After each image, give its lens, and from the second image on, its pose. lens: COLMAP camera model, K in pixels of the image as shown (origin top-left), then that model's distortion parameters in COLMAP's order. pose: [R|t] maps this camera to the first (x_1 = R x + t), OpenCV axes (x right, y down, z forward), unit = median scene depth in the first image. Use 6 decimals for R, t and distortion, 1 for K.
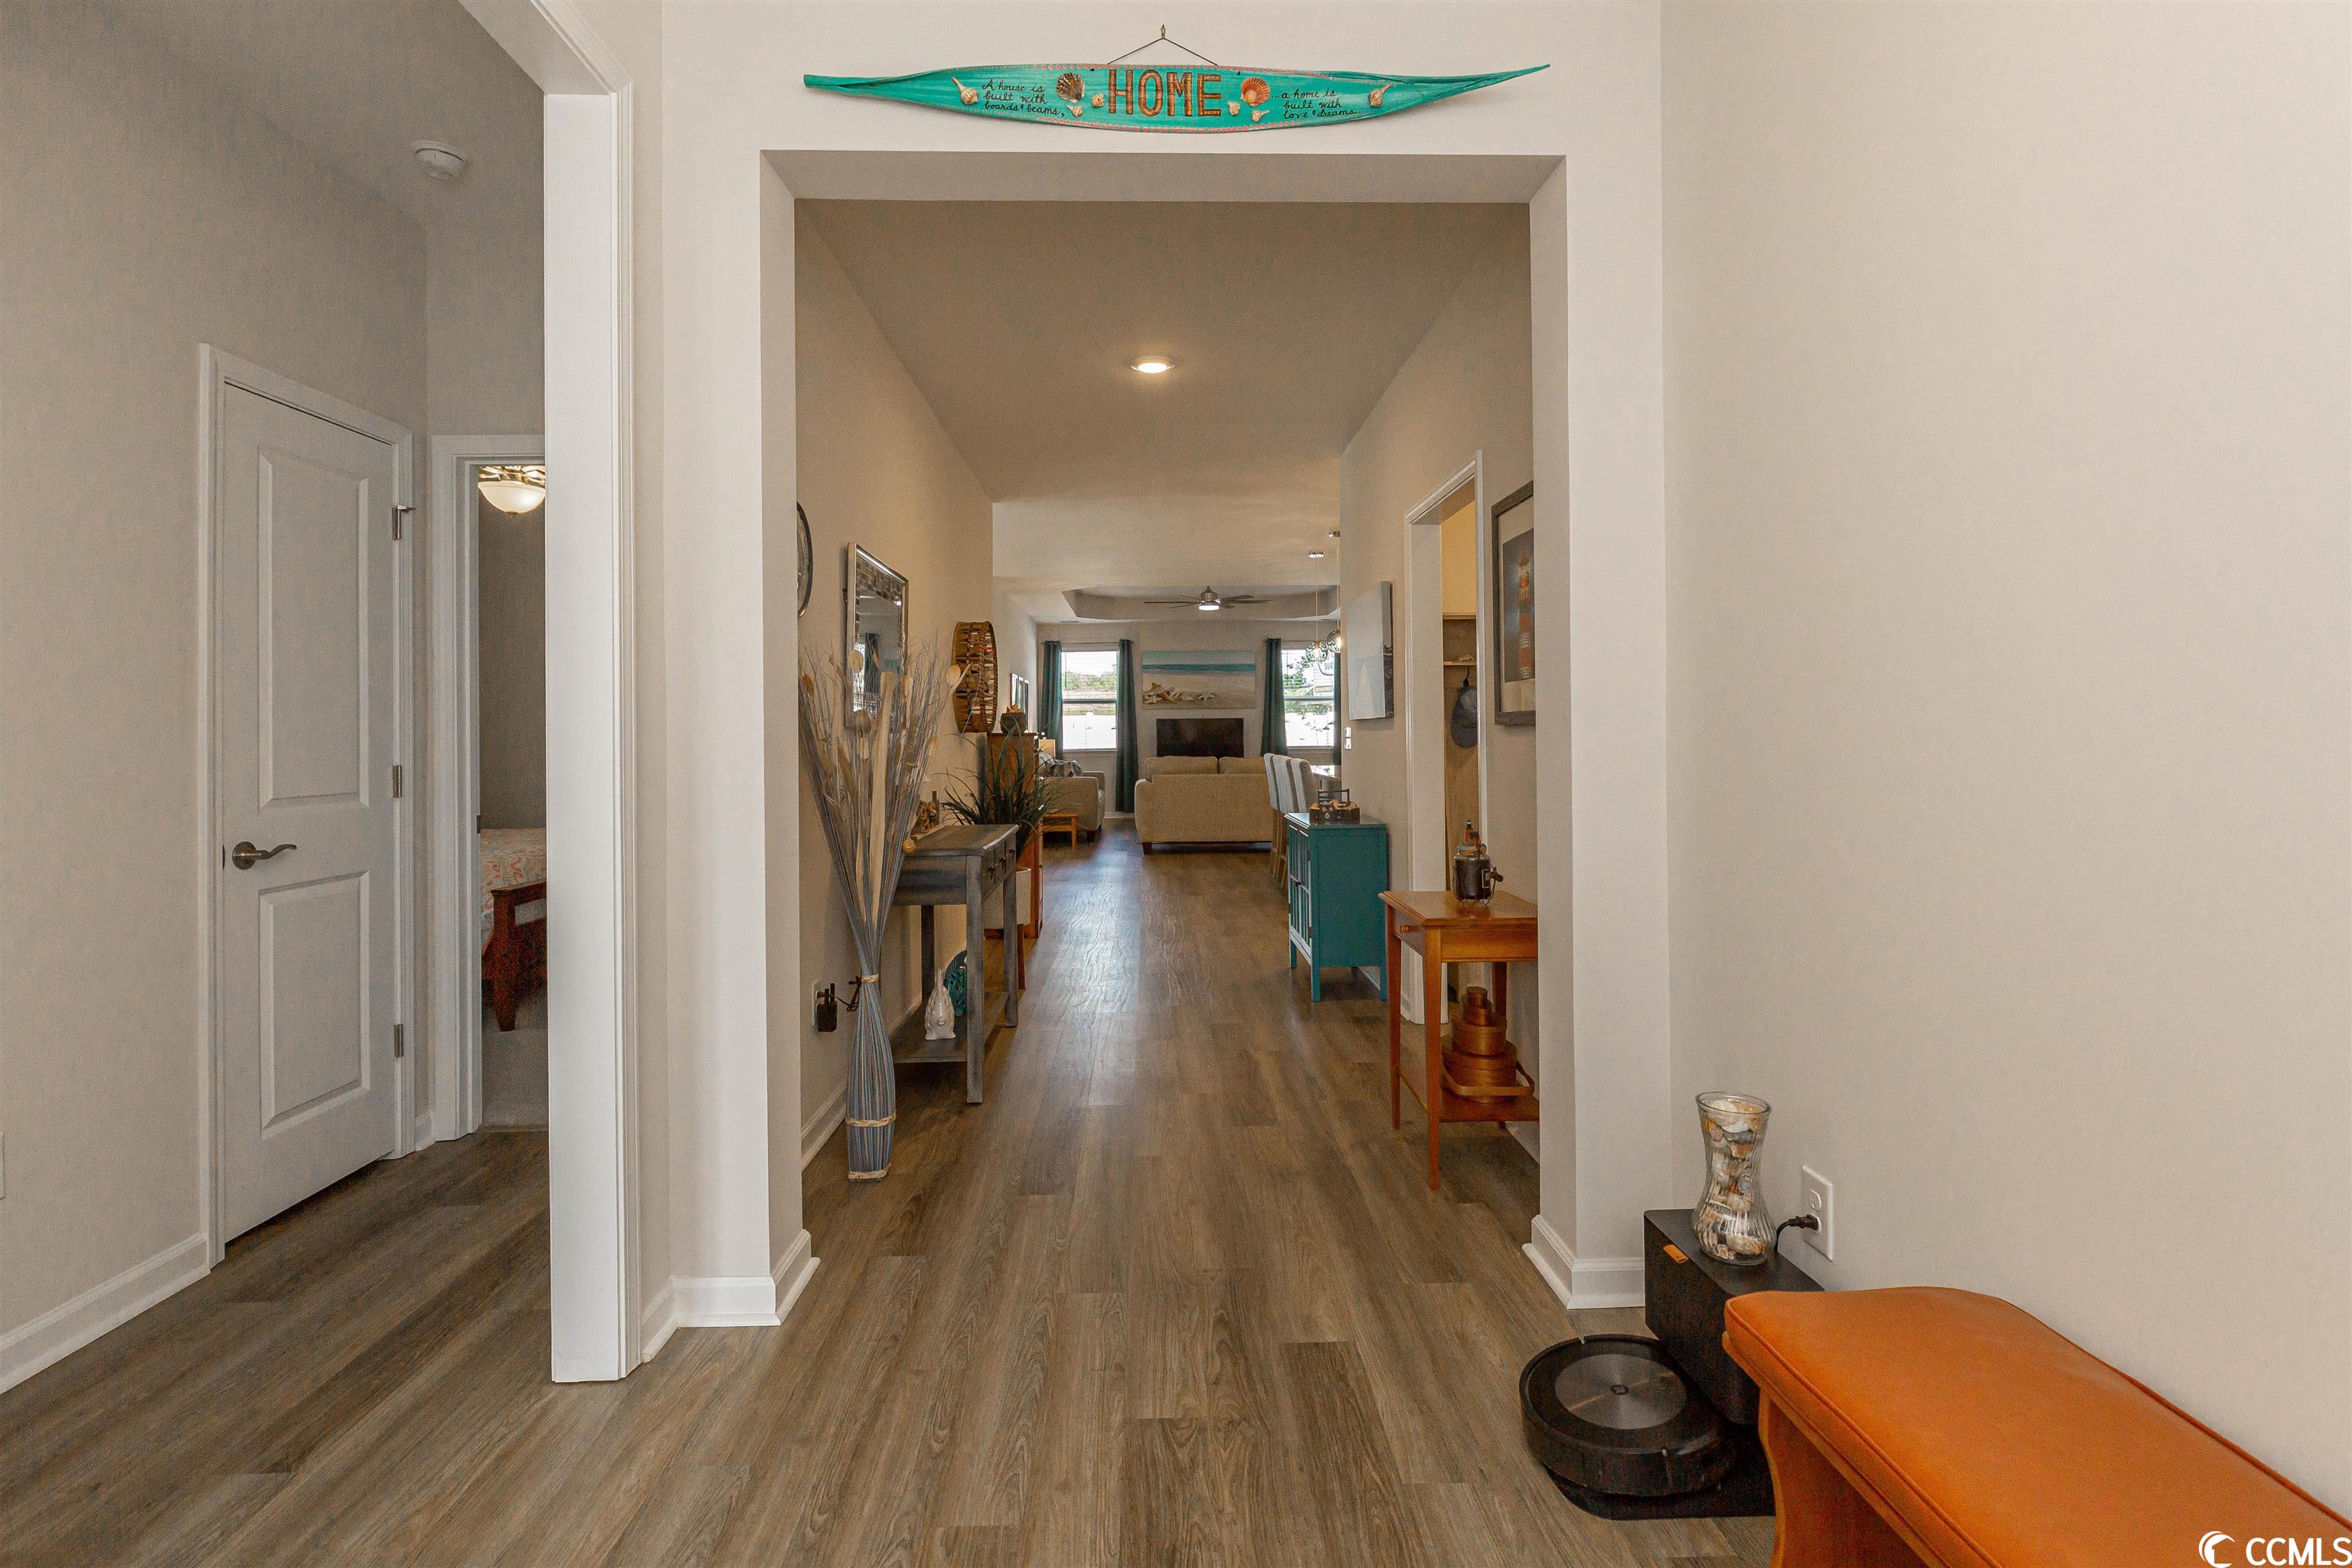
lens RADIAL K [[1058.4, 0, 1168.6], [0, 1058.4, 733.8], [0, 0, 1]] dist [0.001758, -0.000743]
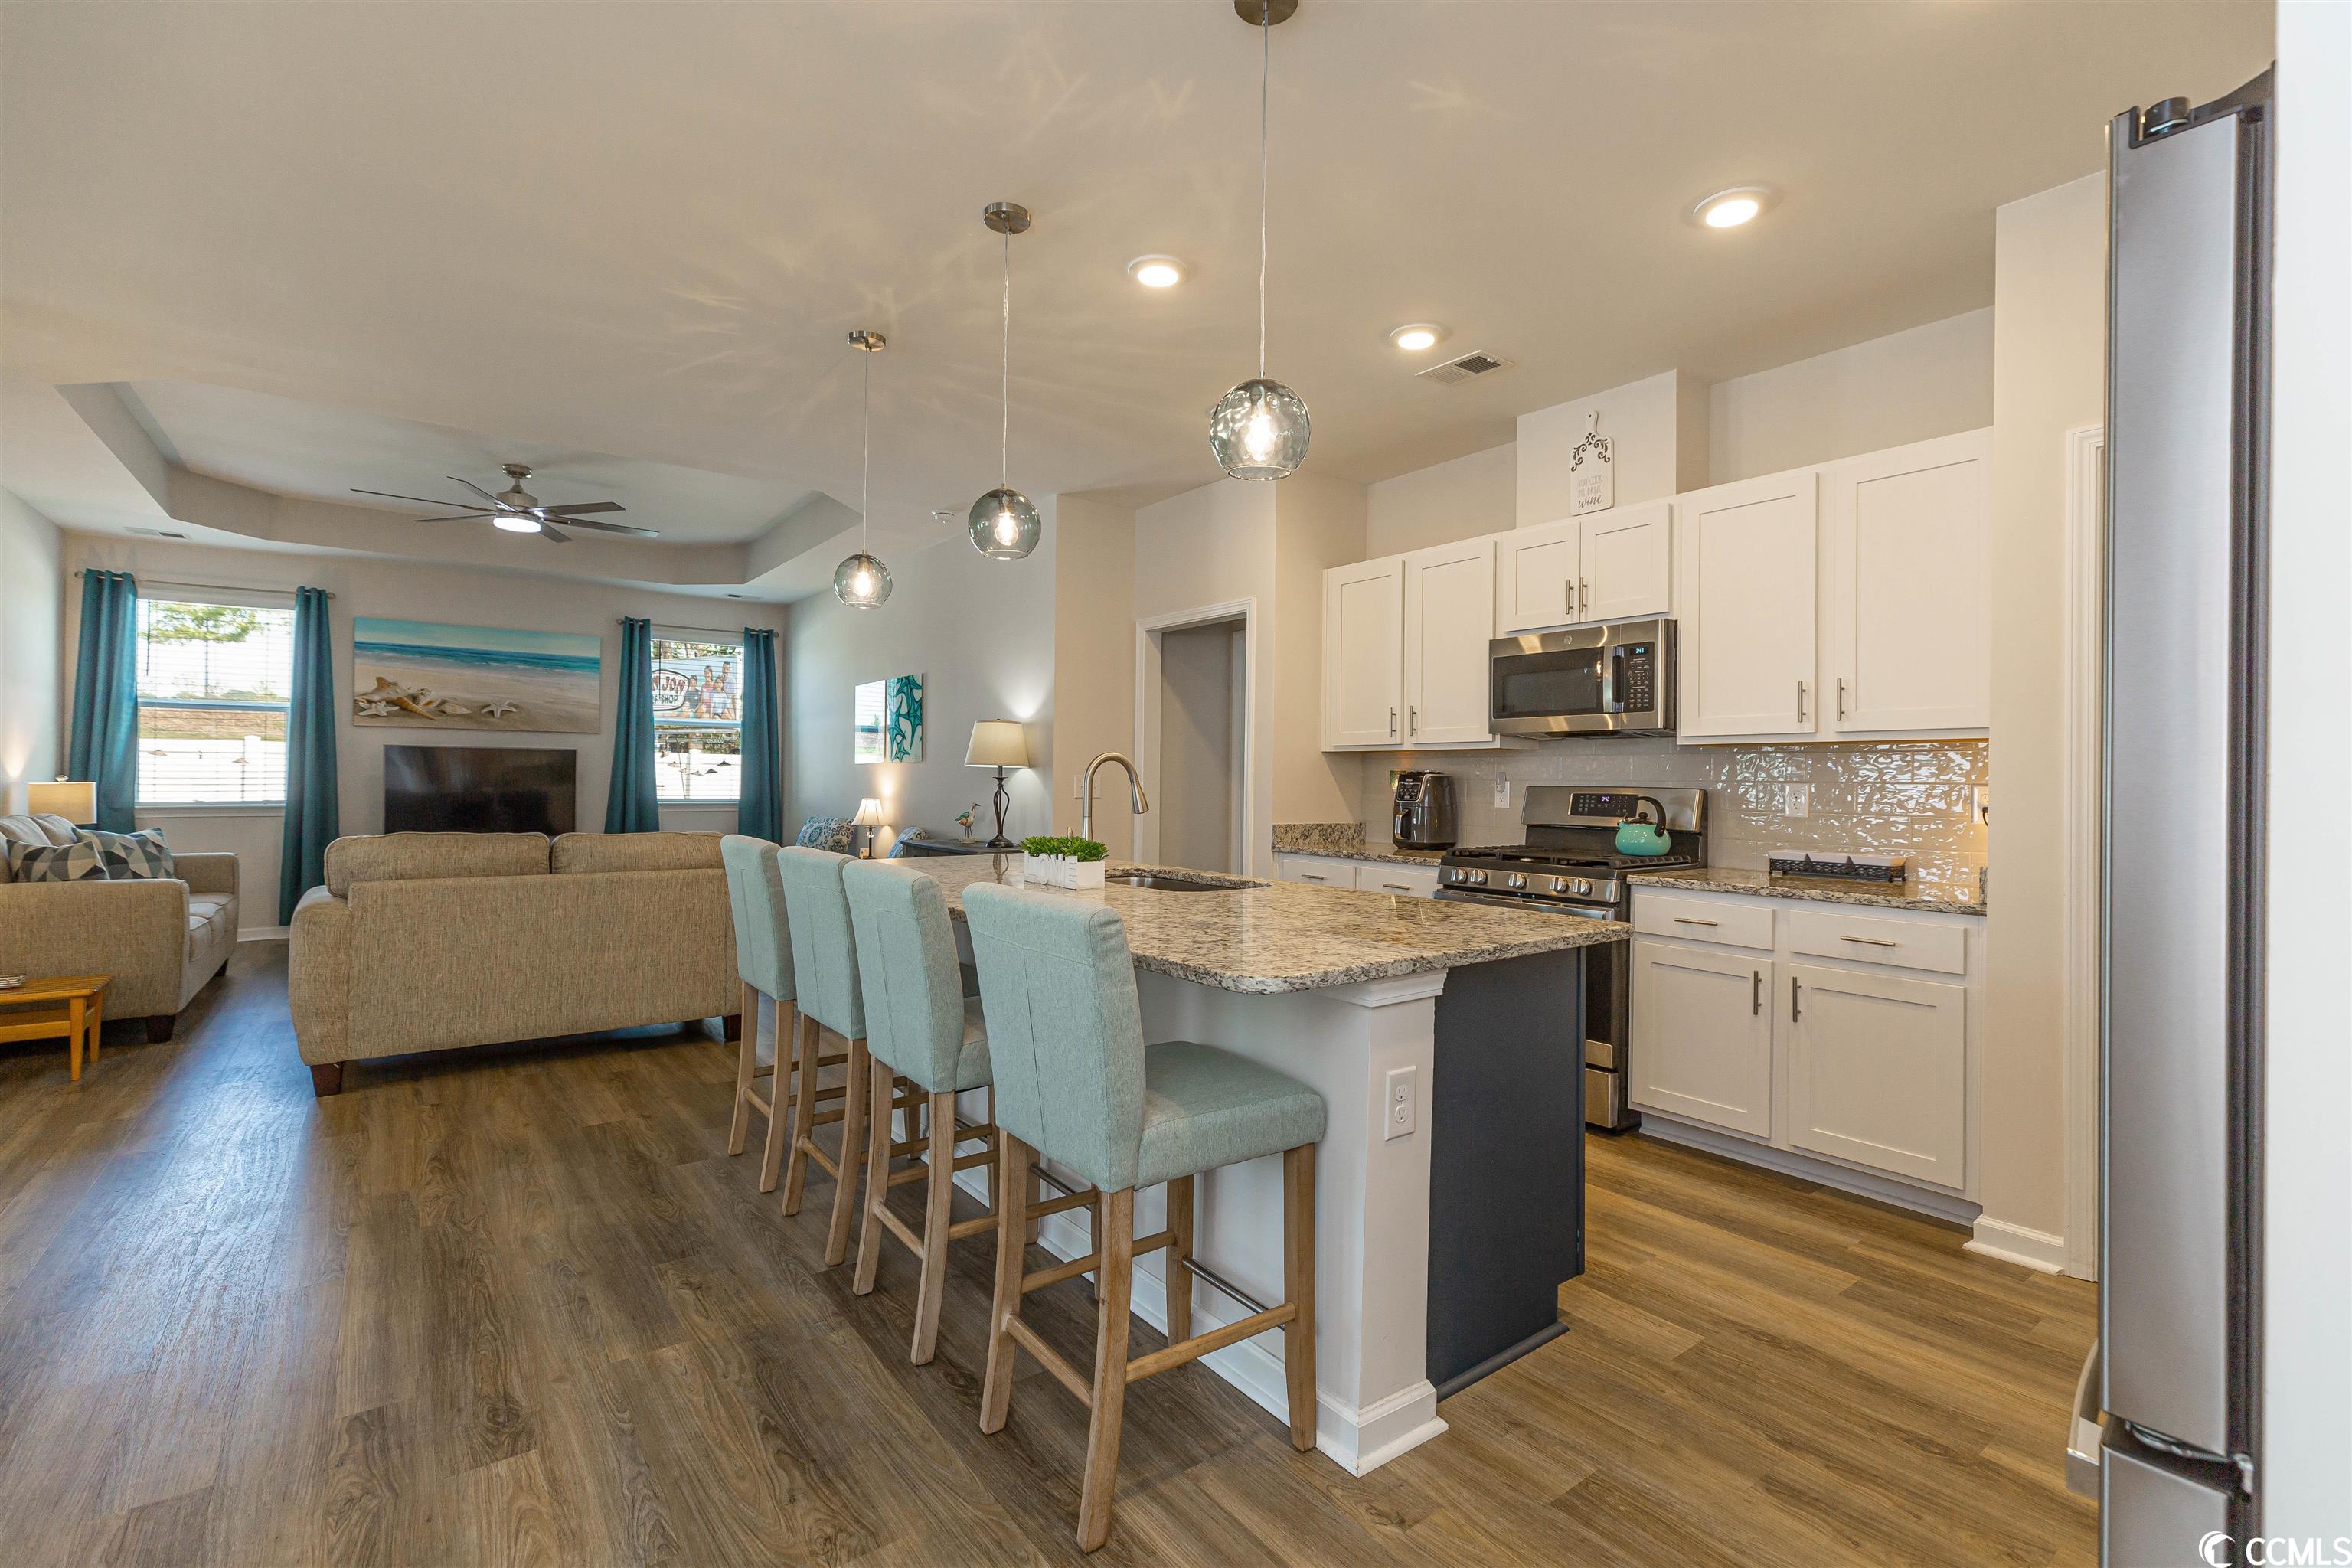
lens RADIAL K [[1058.4, 0, 1184.7], [0, 1058.4, 772.0], [0, 0, 1]] dist [0.001758, -0.000743]
pose [[0.812921, 0.020350, 0.582019, 0.005049], [-0.015247, 0.999790, -0.013660, -0.001266], [-0.582175, 0.002231, 0.813061, 0.355140]]
